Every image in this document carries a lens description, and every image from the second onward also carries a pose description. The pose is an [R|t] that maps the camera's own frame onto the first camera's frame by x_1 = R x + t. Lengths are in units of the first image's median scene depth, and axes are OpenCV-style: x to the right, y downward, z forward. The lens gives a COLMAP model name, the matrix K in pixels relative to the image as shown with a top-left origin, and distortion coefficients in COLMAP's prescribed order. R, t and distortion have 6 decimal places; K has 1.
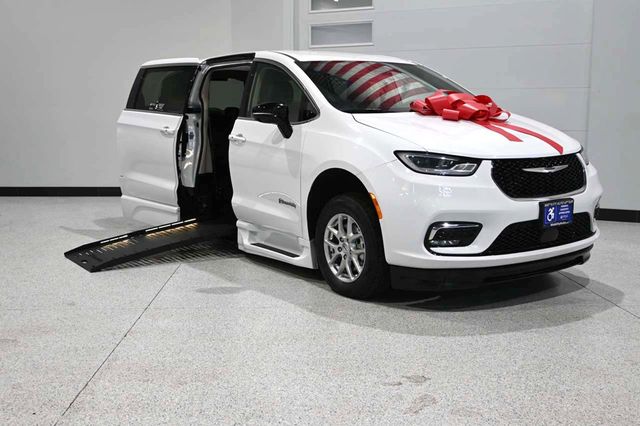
lens RADIAL K [[694.6, 0, 333.0], [0, 694.6, 212.1], [0, 0, 1]] dist [0.020798, 0.002990]
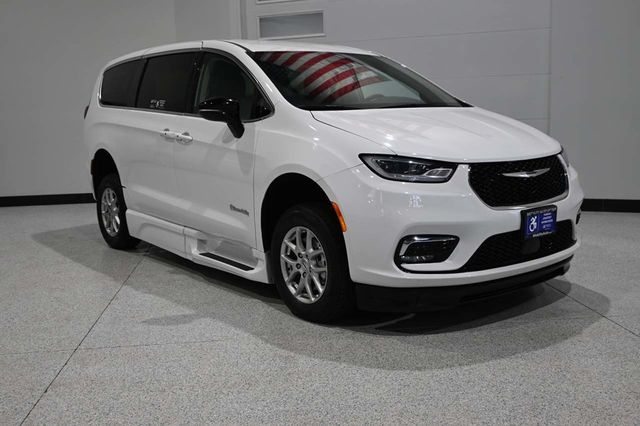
lens RADIAL K [[676.4, 0, 320.0], [0, 676.4, 213.0], [0, 0, 1]] dist [-0.005320, -0.000073]
pose [[0.998917, -0.010337, 0.045372, -0.001023], [0.009374, 0.999727, 0.021383, -0.032090], [-0.045580, -0.020934, 0.998741, 0.141153]]
